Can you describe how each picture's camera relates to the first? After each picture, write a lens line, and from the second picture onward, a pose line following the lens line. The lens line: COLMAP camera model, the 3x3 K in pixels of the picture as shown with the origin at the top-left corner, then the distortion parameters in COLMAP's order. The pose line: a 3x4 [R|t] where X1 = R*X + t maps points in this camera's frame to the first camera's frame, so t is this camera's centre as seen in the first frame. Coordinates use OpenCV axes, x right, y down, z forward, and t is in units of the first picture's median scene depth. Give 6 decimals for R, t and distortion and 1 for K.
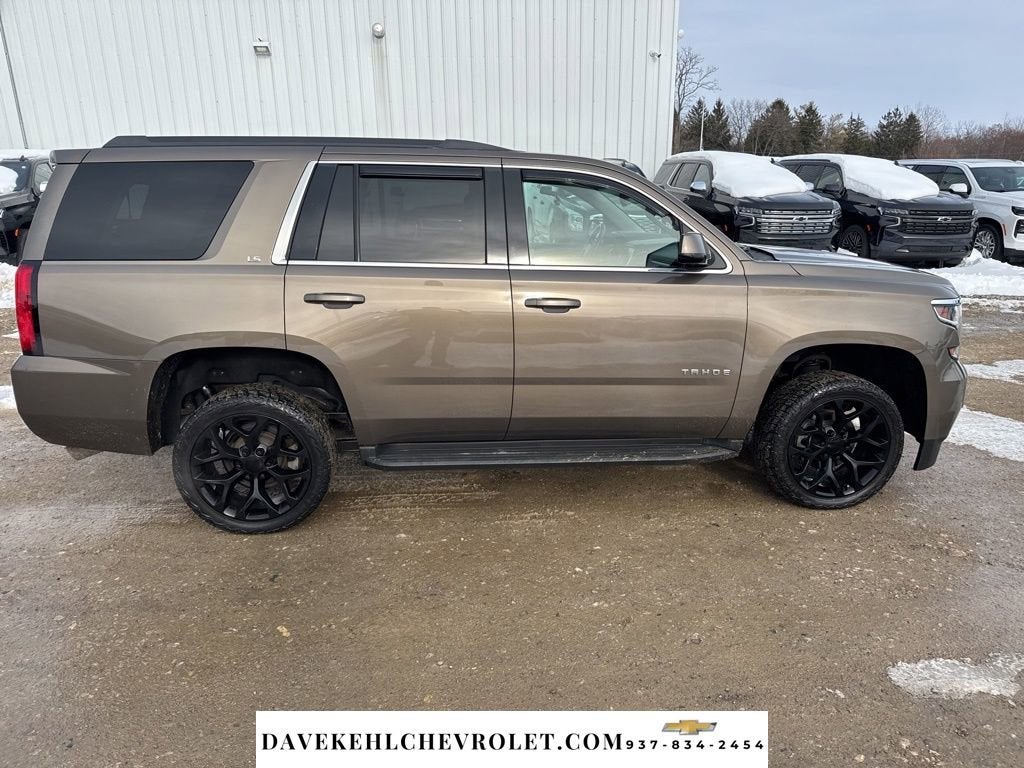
lens RADIAL K [[726.8, 0, 516.9], [0, 726.8, 388.5], [0, 0, 1]] dist [0.053200, -0.060190]
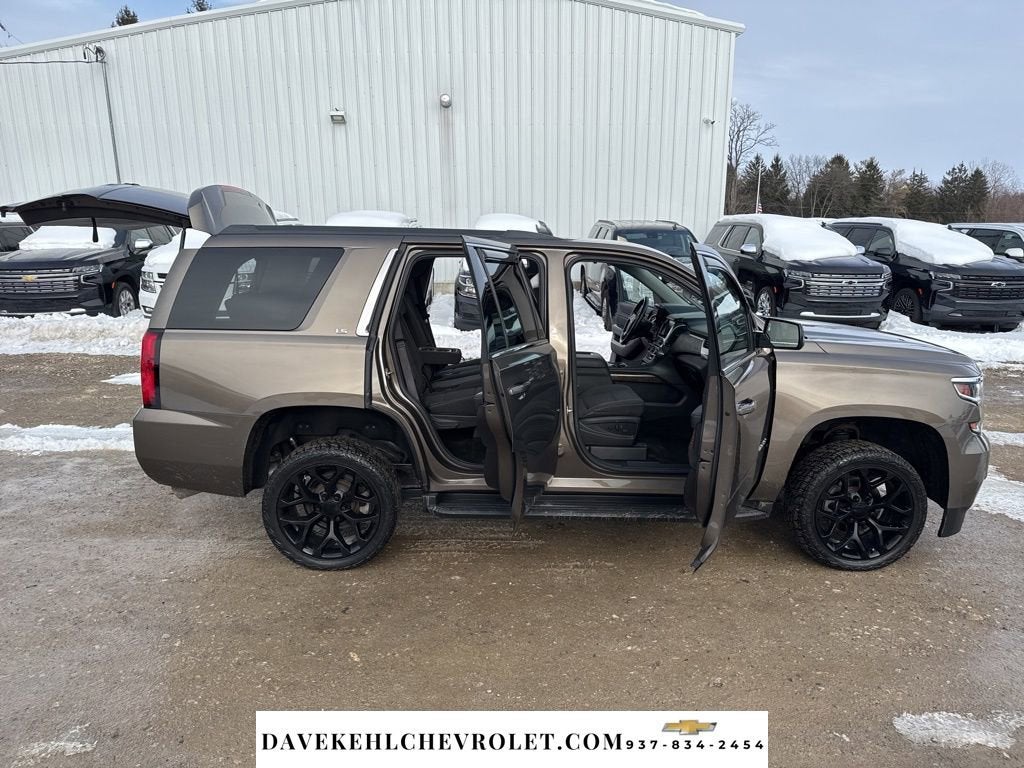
lens RADIAL K [[726.8, 0, 516.9], [0, 726.8, 388.5], [0, 0, 1]] dist [0.053200, -0.060190]
pose [[0.997142, 0.025113, -0.071260, 0.005580], [-0.029692, 0.997512, -0.063938, -0.016959], [0.069477, 0.065871, 0.995406, -0.115059]]
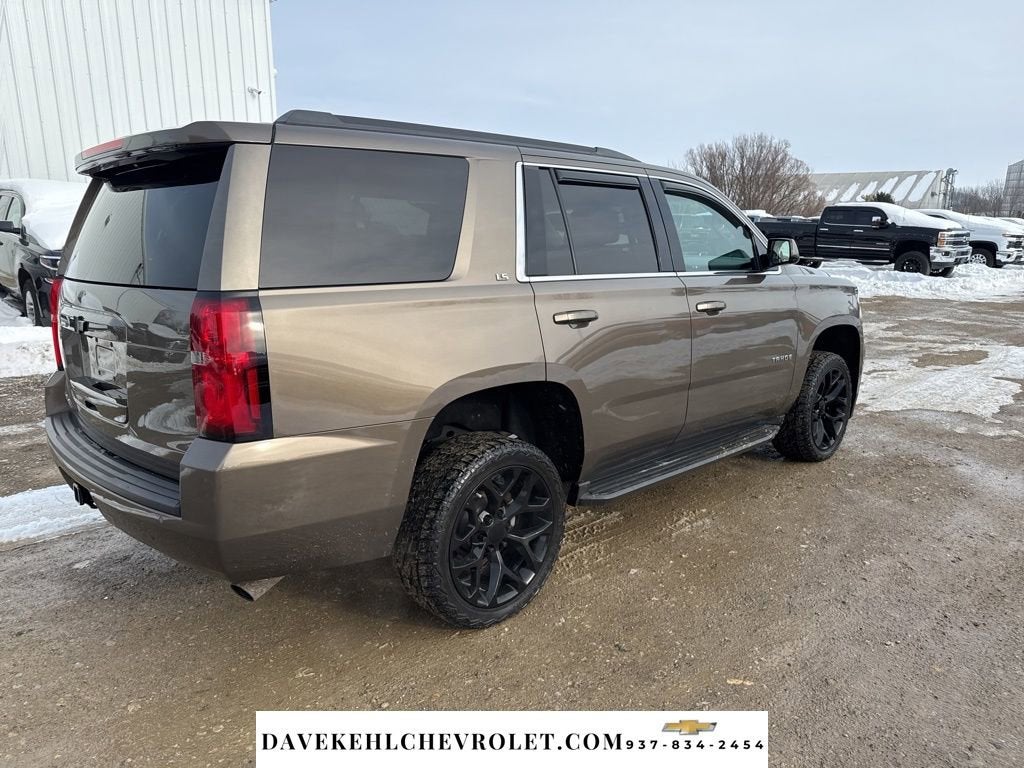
lens RADIAL K [[726.8, 0, 516.9], [0, 726.8, 388.5], [0, 0, 1]] dist [0.053200, -0.060190]
pose [[0.787374, -0.134594, 0.601603, -0.763649], [0.171321, 0.985208, -0.003808, -0.042666], [-0.592192, 0.106066, 0.798786, 0.318501]]
